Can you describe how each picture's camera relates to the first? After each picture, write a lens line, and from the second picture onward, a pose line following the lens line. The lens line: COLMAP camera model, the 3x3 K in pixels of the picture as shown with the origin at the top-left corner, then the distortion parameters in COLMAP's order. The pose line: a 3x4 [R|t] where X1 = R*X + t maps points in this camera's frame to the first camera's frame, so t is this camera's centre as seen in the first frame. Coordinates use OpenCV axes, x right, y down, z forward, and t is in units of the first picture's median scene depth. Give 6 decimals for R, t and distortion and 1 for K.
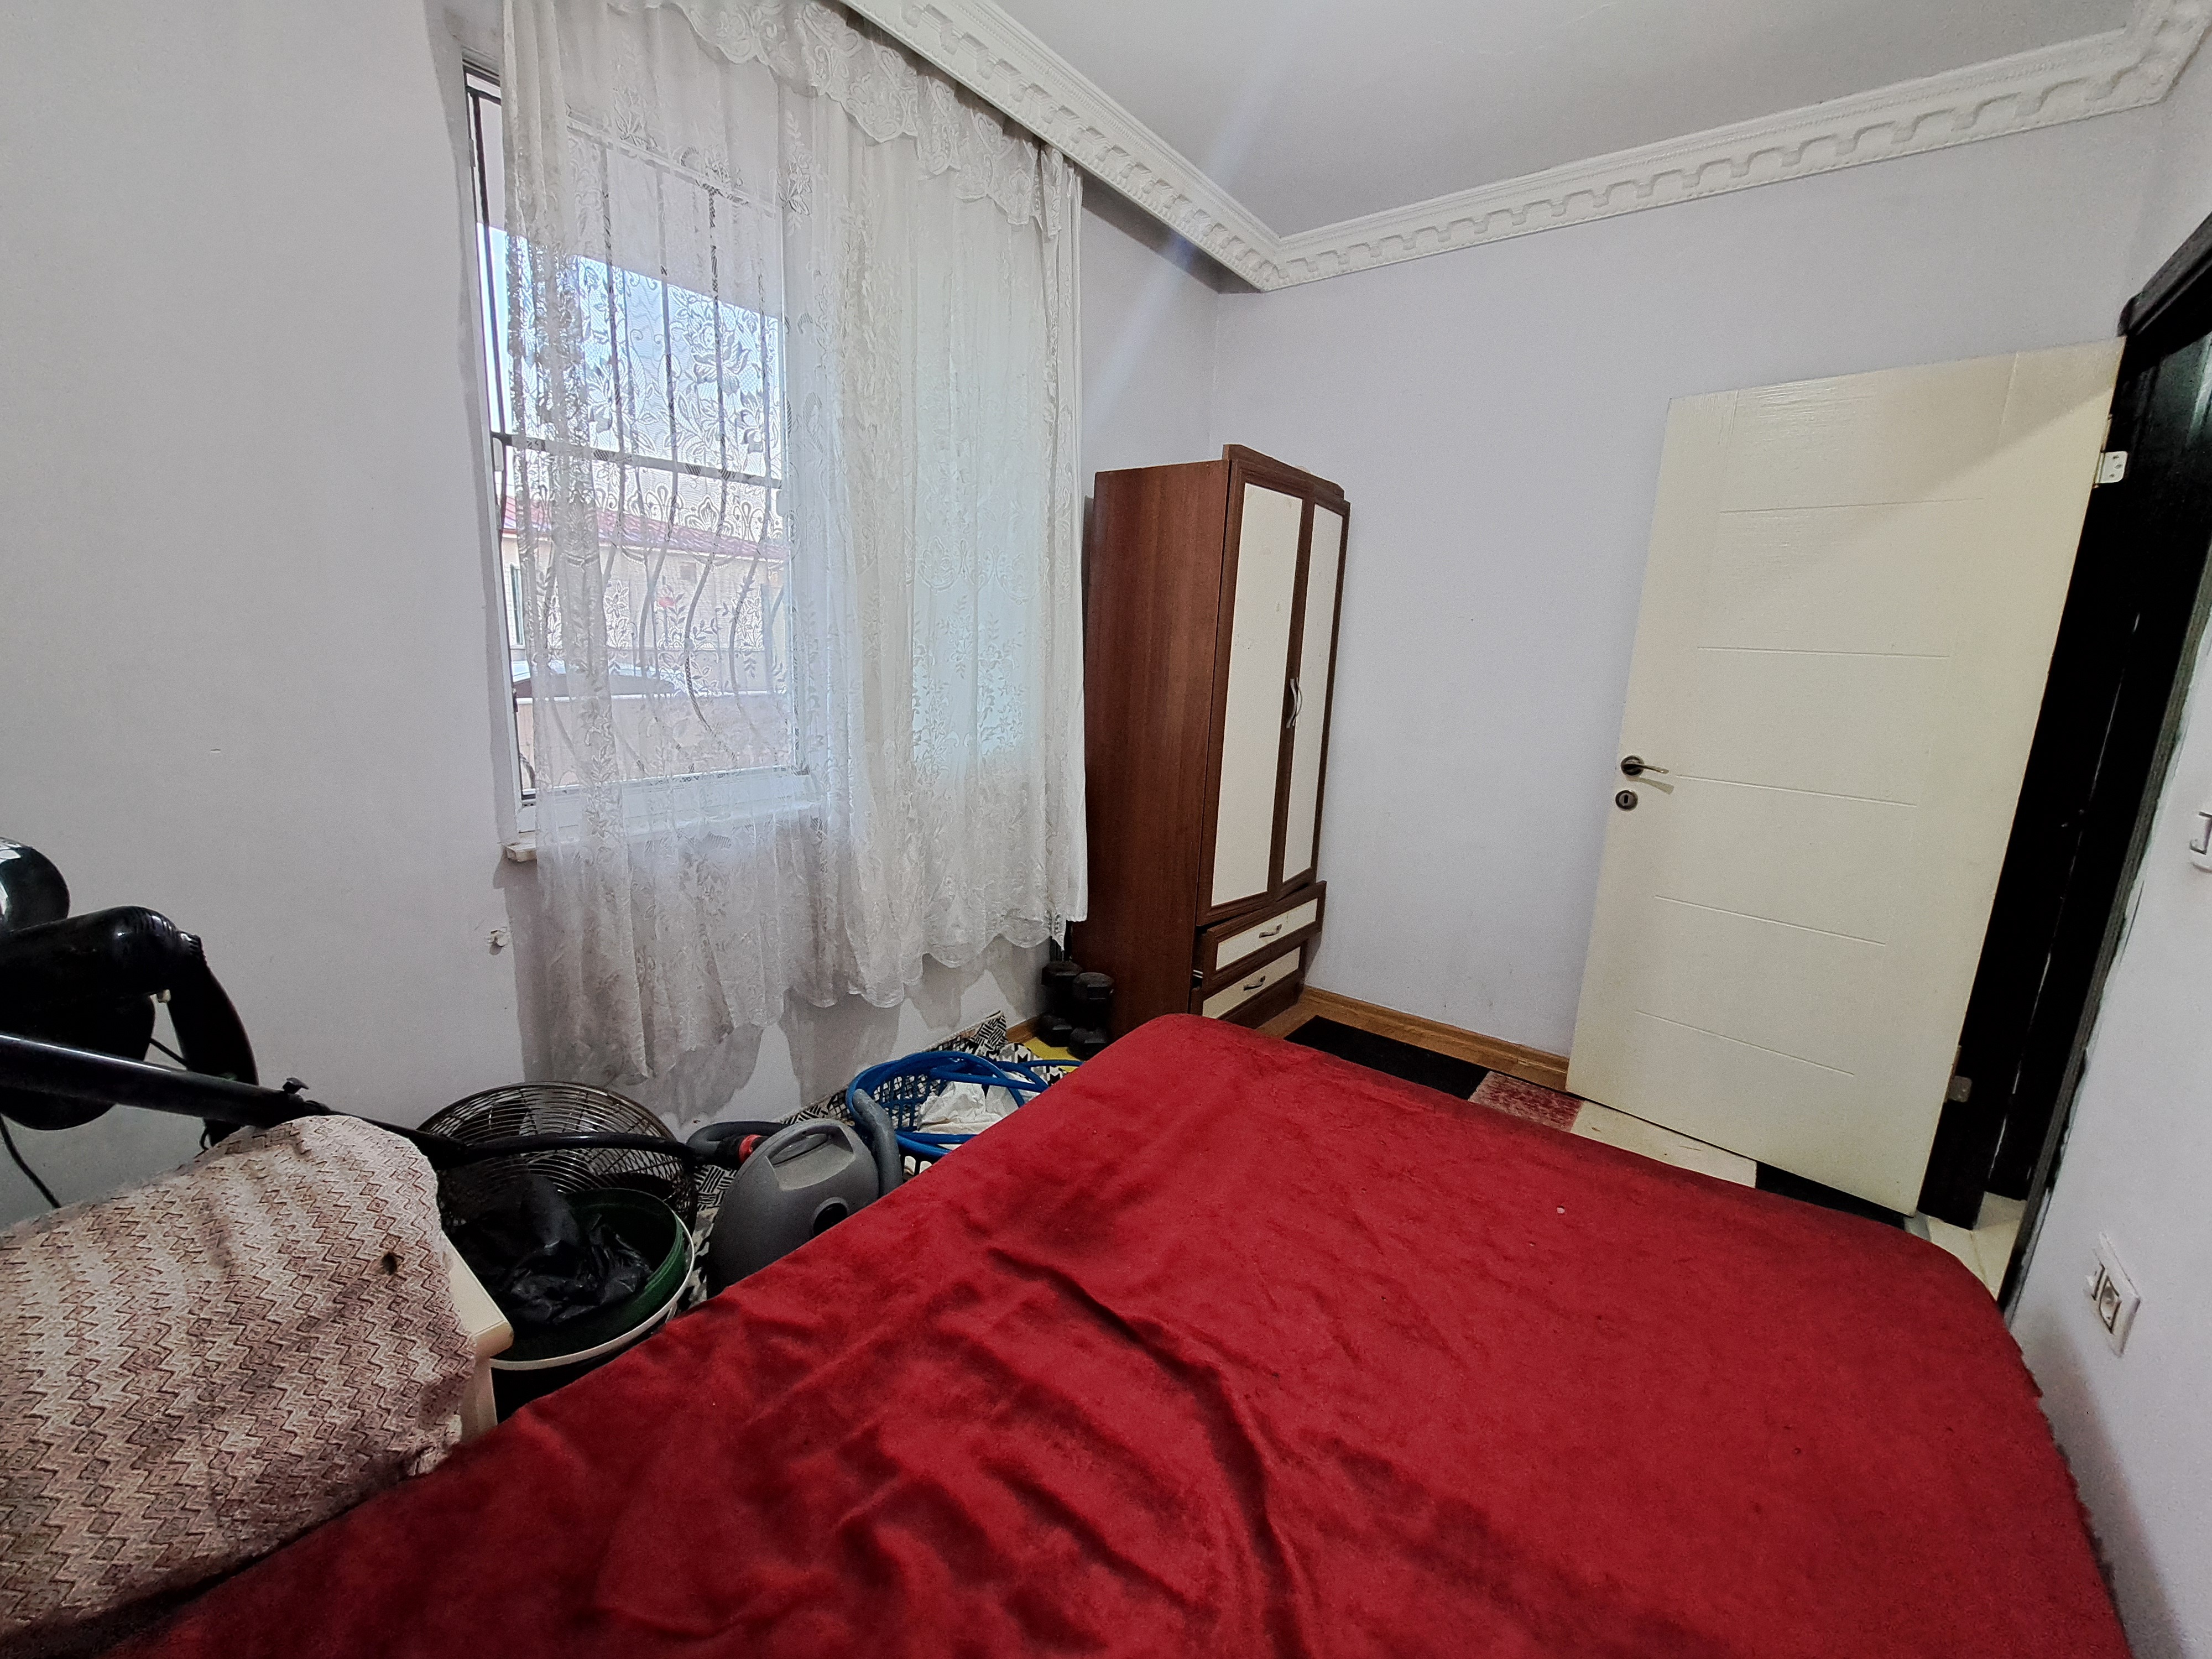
lens RADIAL K [[876.5, 0, 1083.7], [0, 876.5, 812.1], [0, 0, 1]] dist [-0.015964, -0.000544]
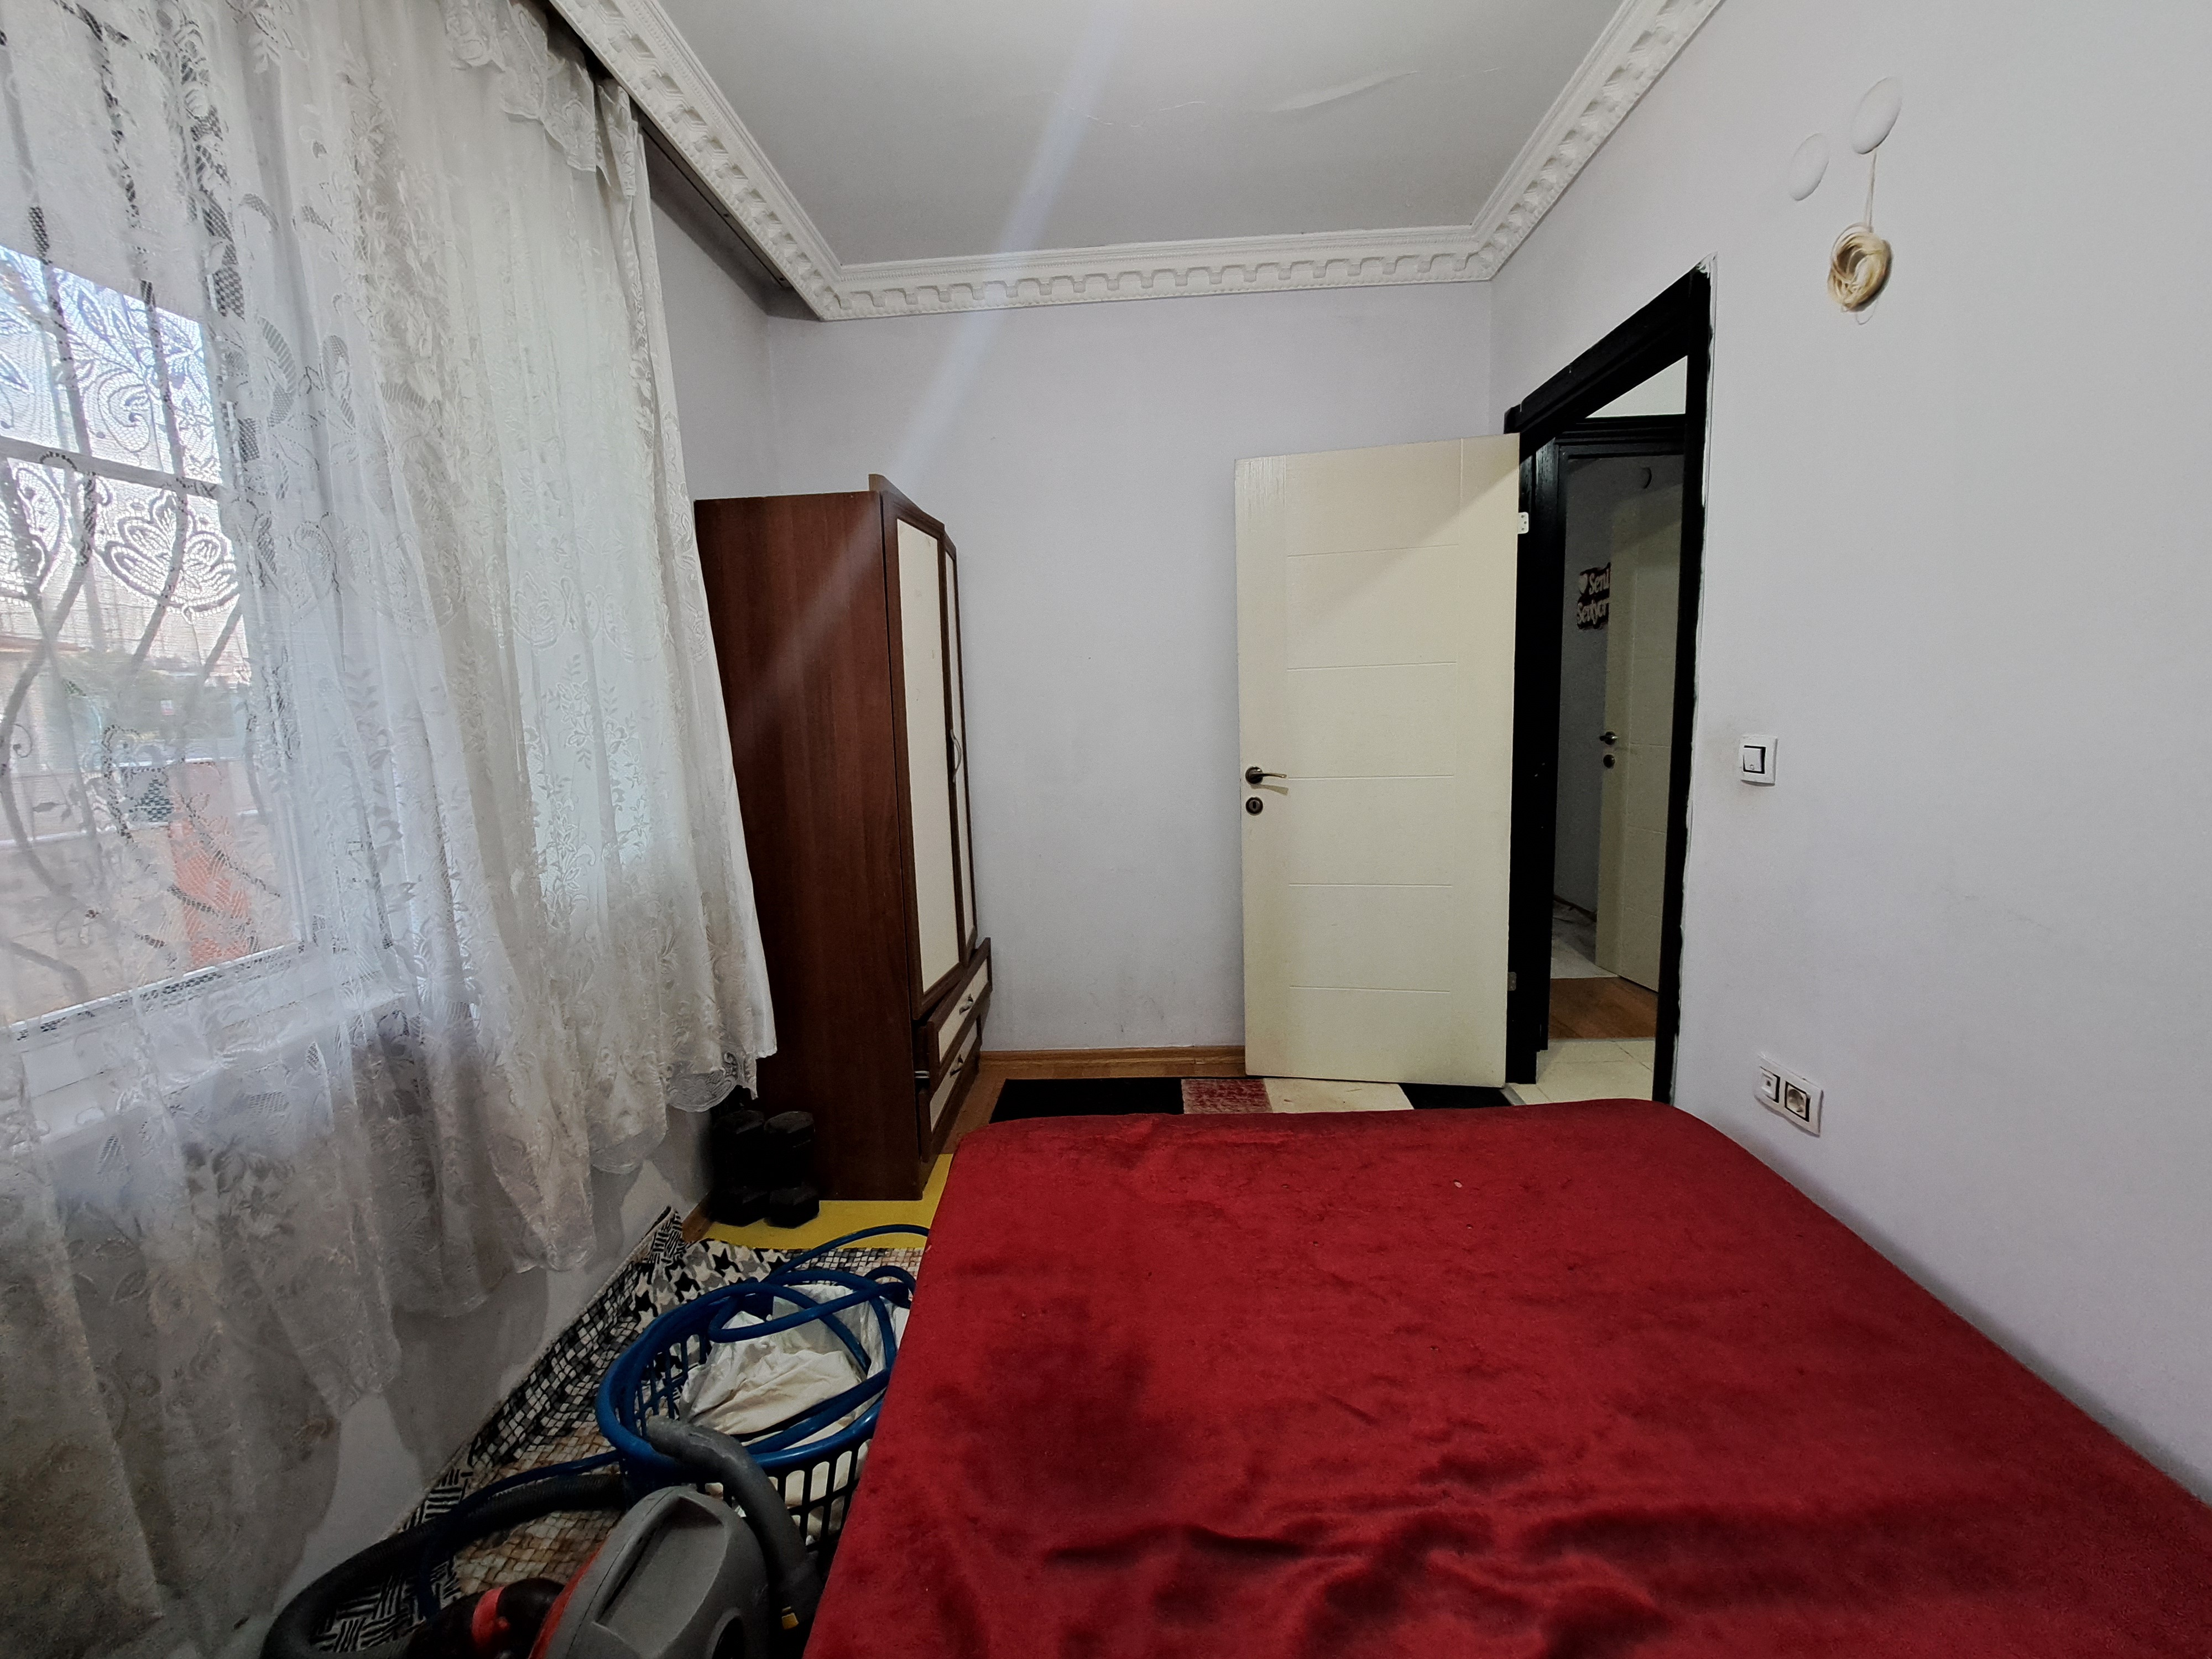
lens RADIAL K [[876.5, 0, 1083.7], [0, 876.5, 812.1], [0, 0, 1]] dist [-0.015964, -0.000544]
pose [[0.815070, -0.145143, 0.560887, -0.202654], [0.181412, 0.983364, -0.009156, -0.036304], [-0.550227, 0.109214, 0.827842, 0.182203]]
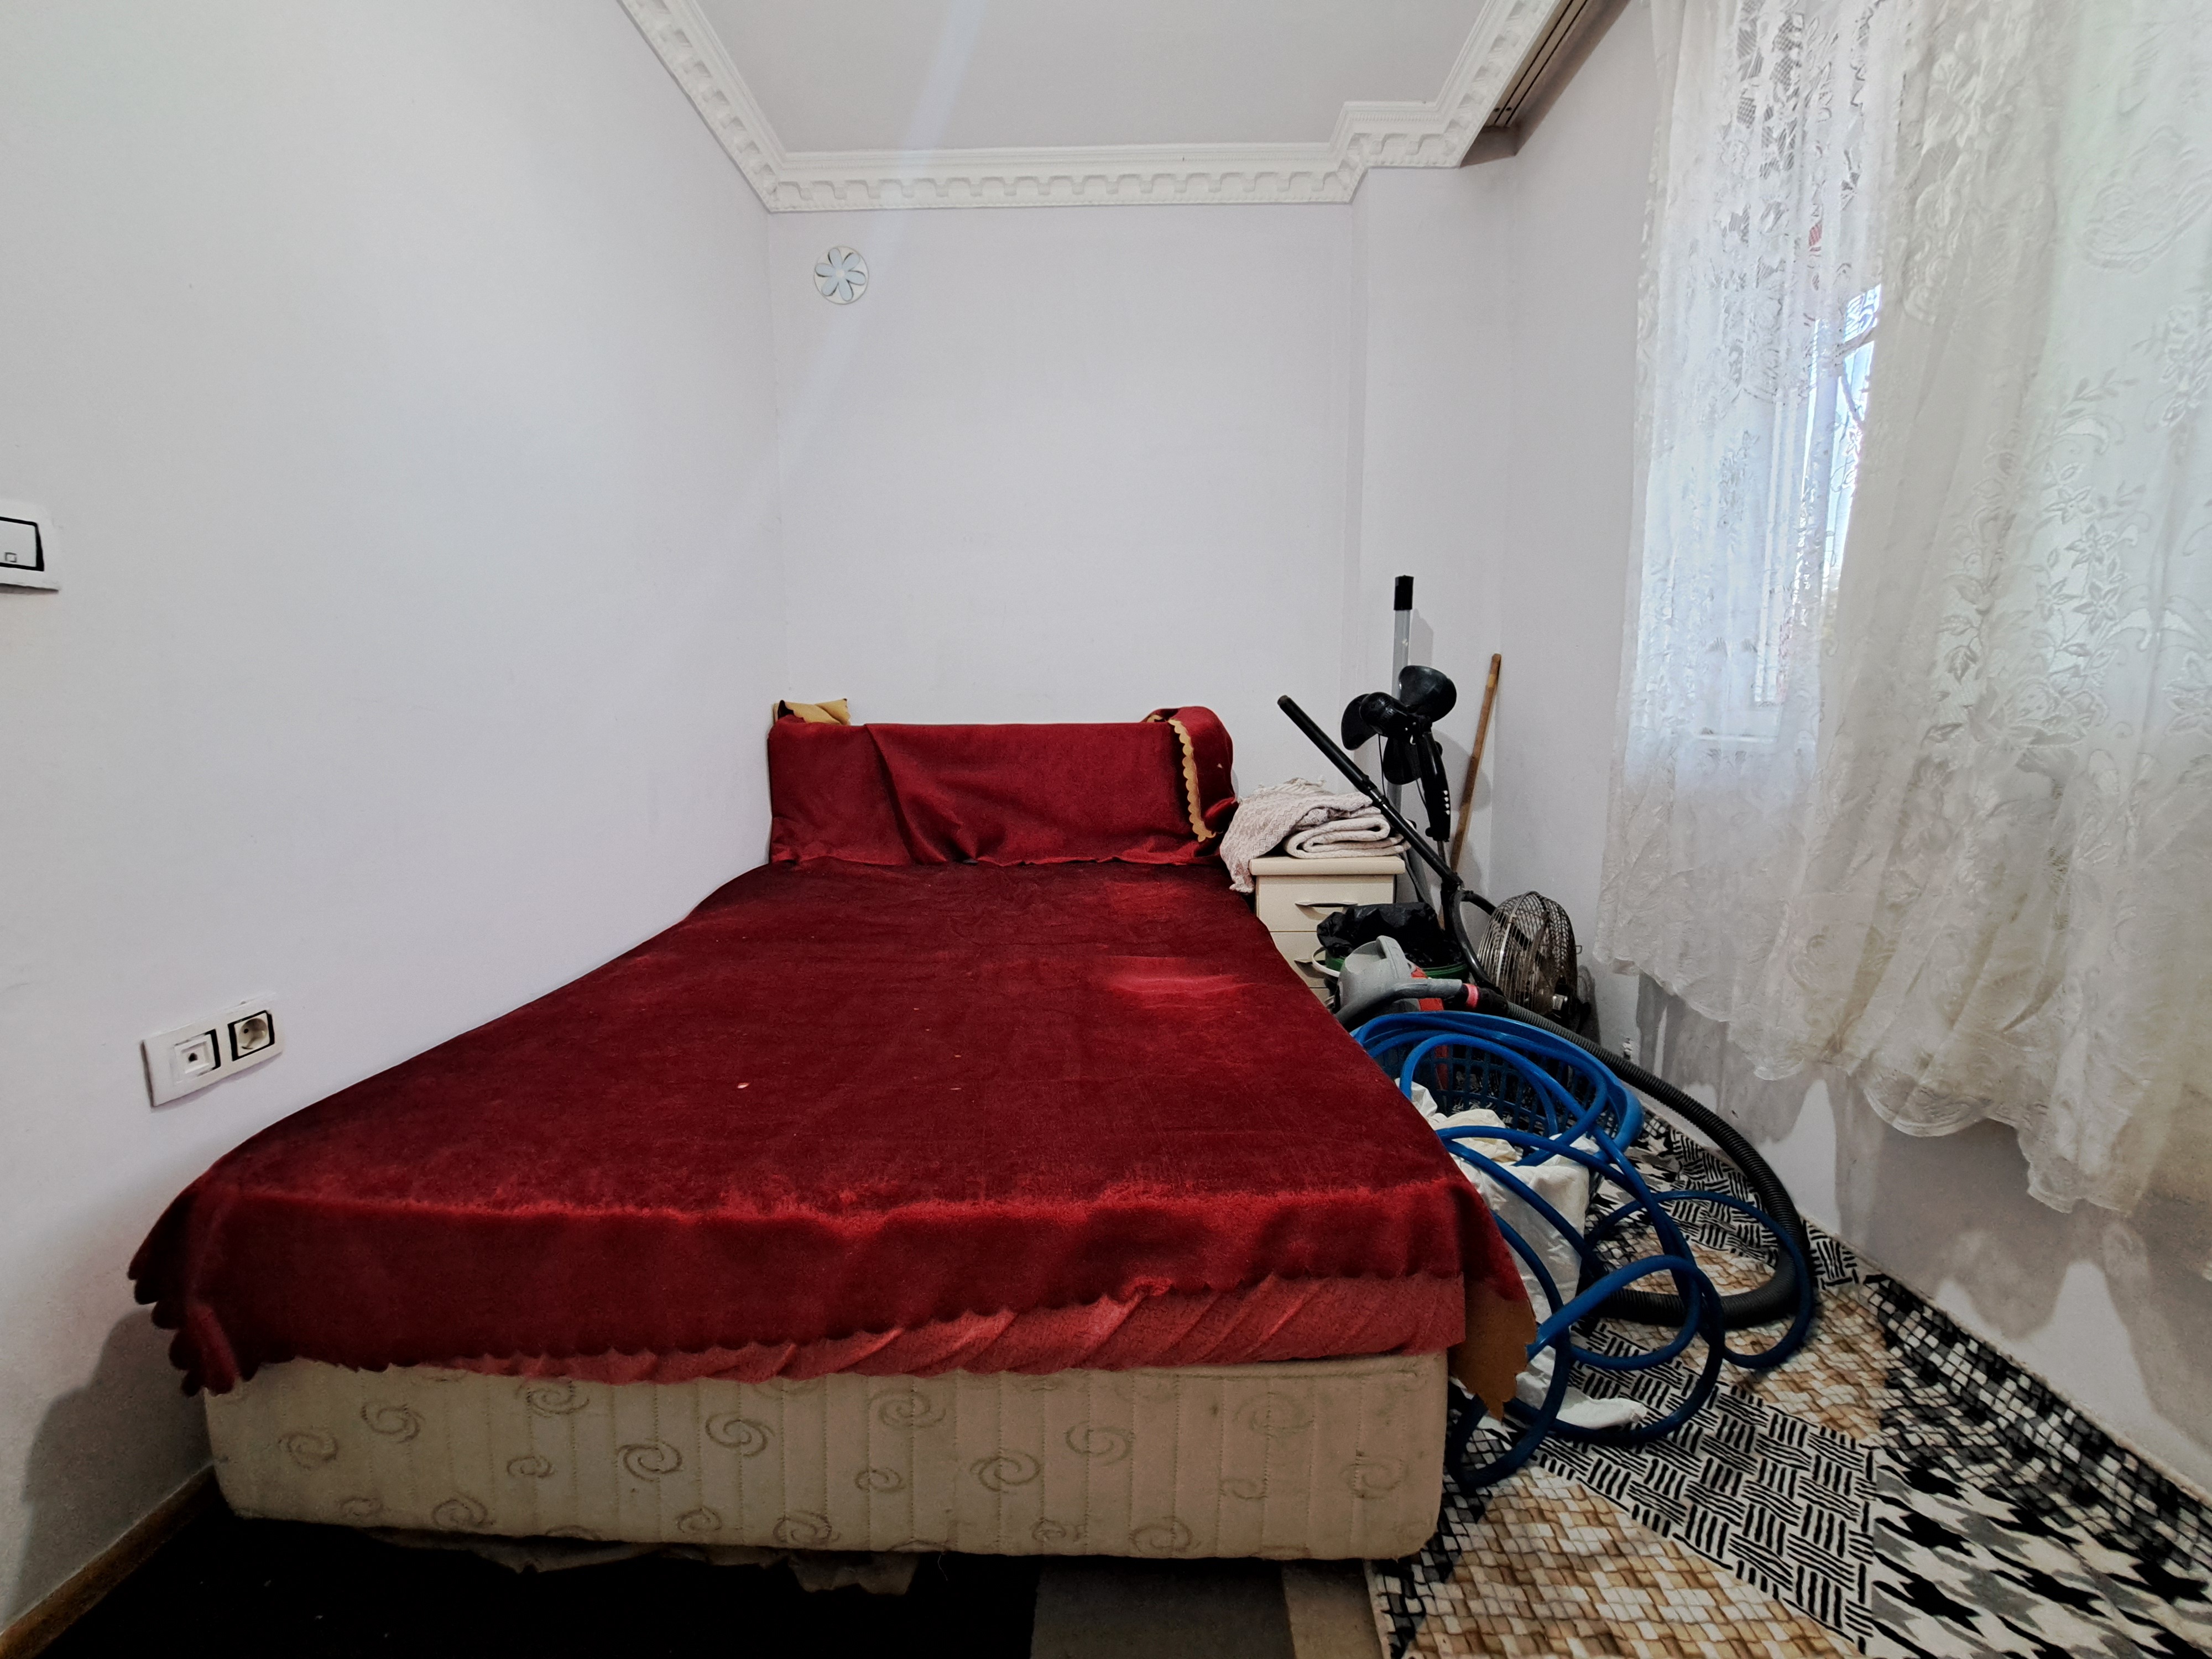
lens RADIAL K [[876.5, 0, 1083.7], [0, 876.5, 812.1], [0, 0, 1]] dist [-0.015964, -0.000544]
pose [[-0.800756, 0.046569, -0.597177, 0.439844], [-0.138172, 0.955725, 0.259804, -0.036857], [0.582836, 0.290553, -0.758868, 0.997503]]
